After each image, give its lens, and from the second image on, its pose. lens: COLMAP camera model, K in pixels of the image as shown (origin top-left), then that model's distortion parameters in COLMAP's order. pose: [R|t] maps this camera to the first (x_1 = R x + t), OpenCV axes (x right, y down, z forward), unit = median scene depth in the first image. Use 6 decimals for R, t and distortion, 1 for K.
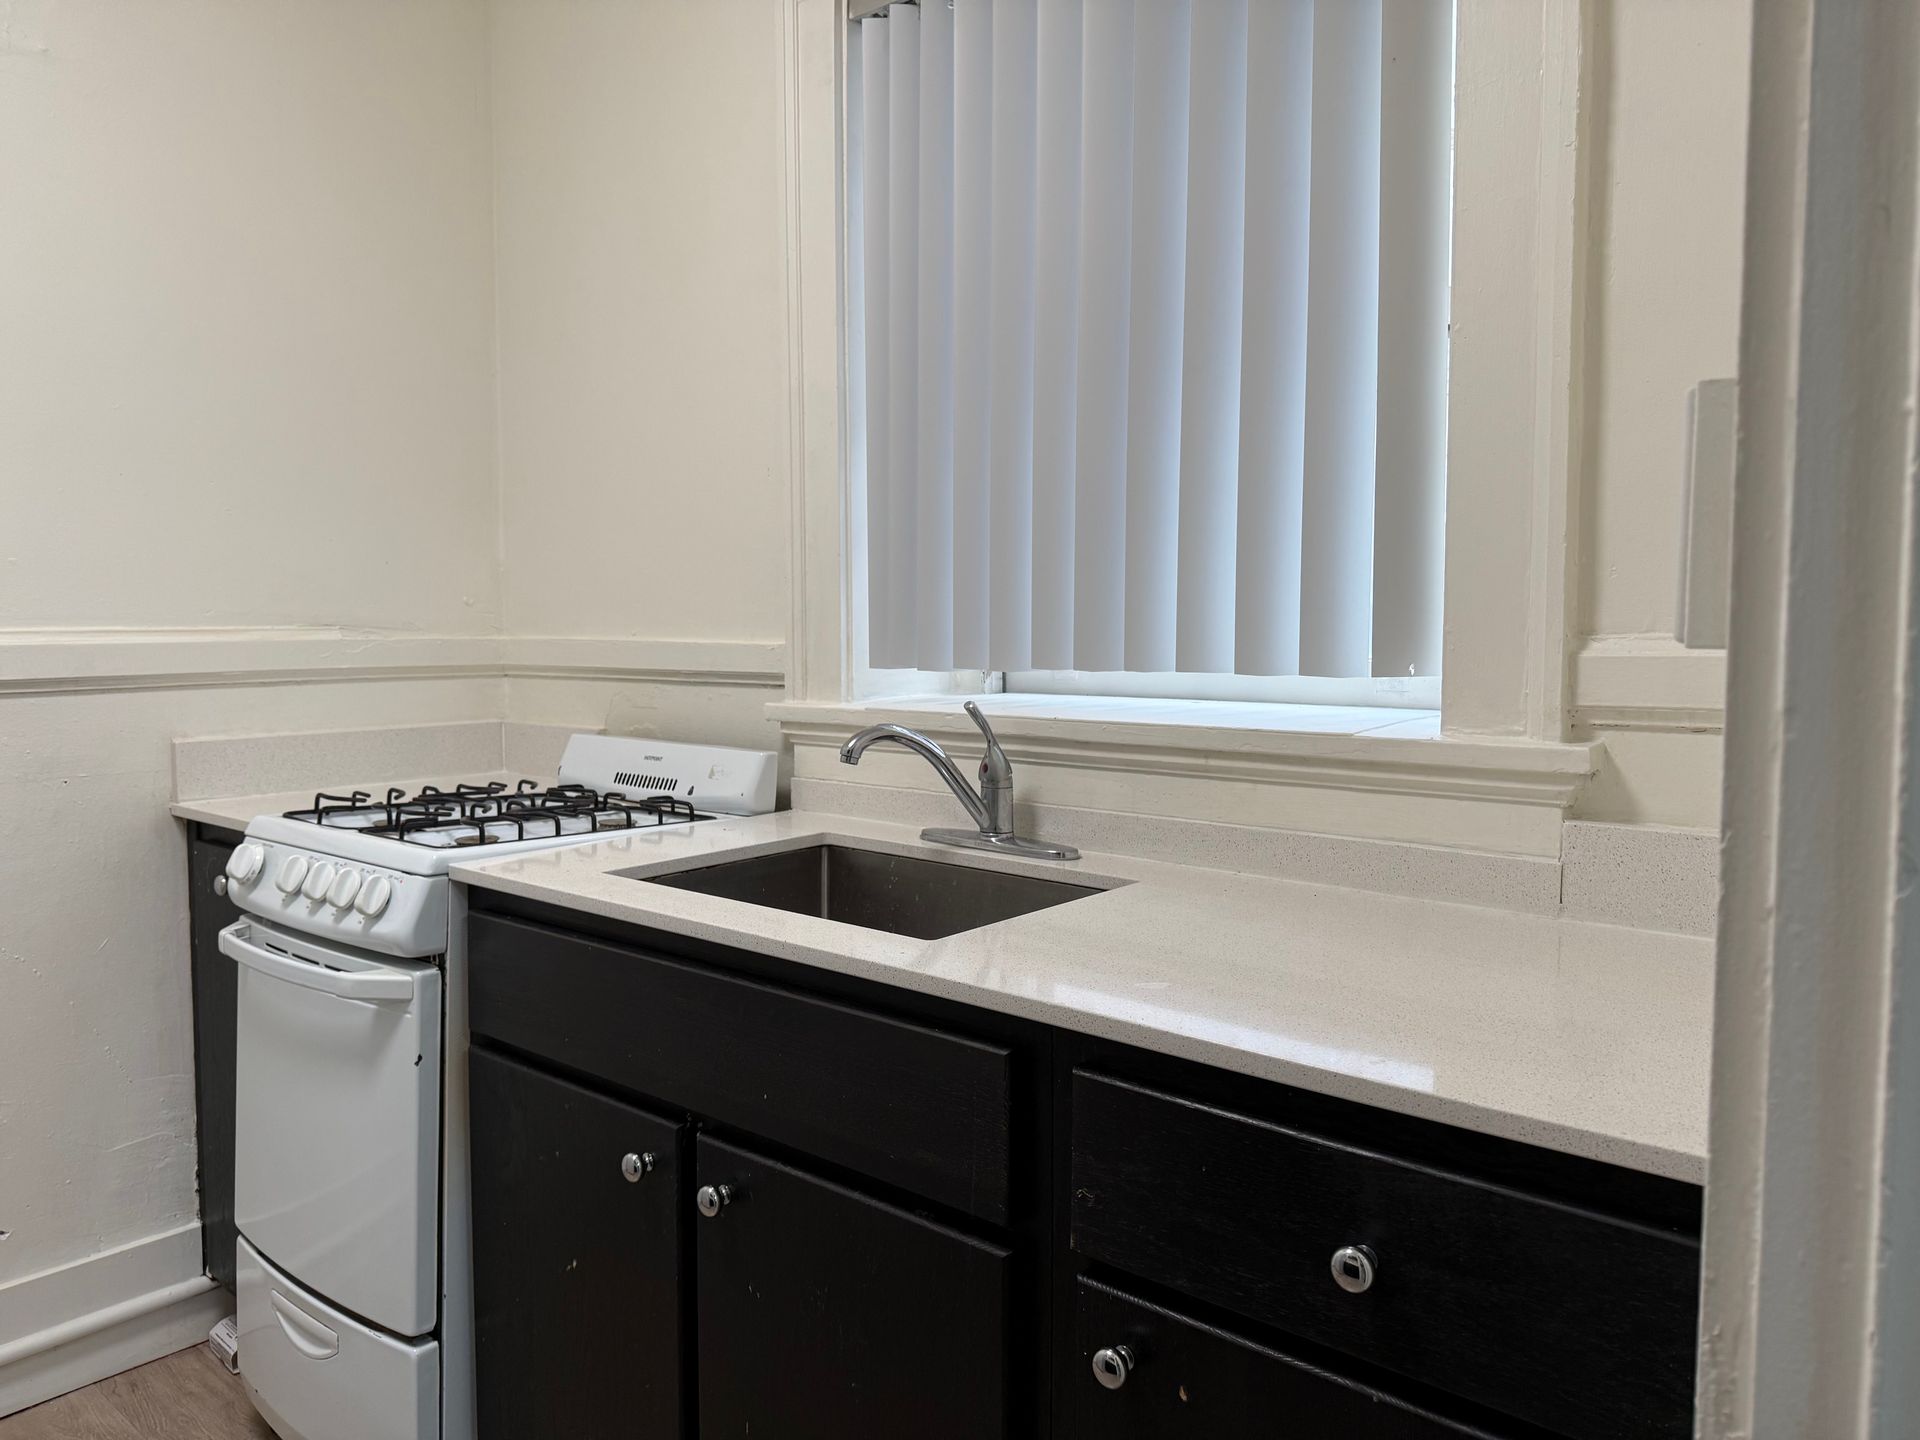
lens RADIAL K [[1332.7, 0, 958.7], [0, 1332.7, 724.1], [0, 0, 1]] dist [0.009470, -0.016076]
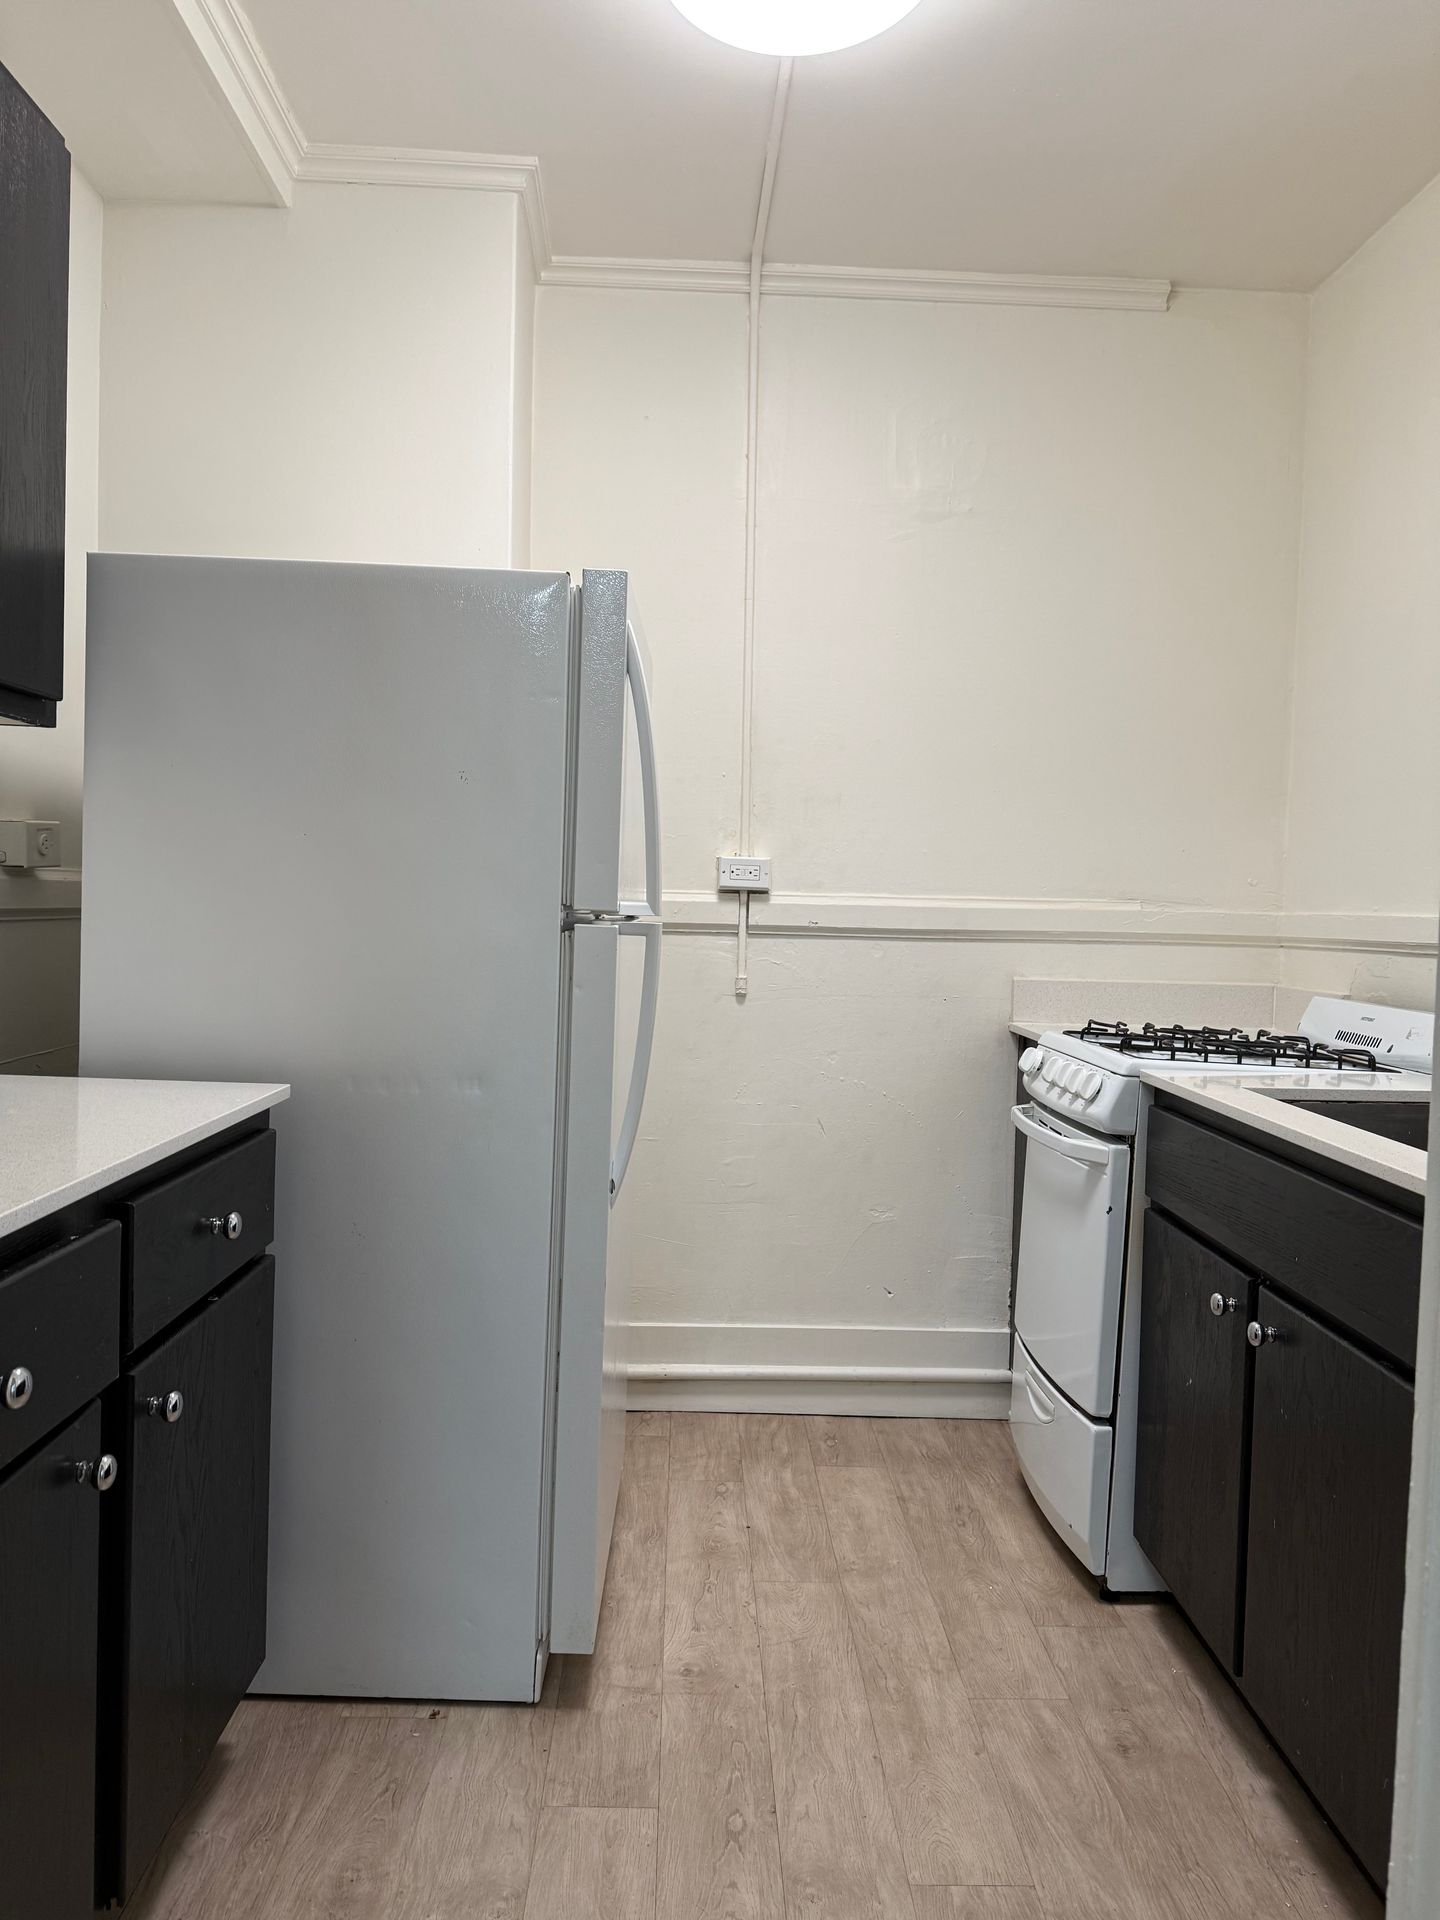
lens RADIAL K [[1332.7, 0, 721.2], [0, 1332.7, 959.9], [0, 0, 1]] dist [0.009470, -0.016076]
pose [[0.657868, 0.045567, -0.751753, 0.310481], [-0.080350, 0.996718, -0.009900, 0.037377], [0.748834, 0.066917, 0.659370, -0.190489]]
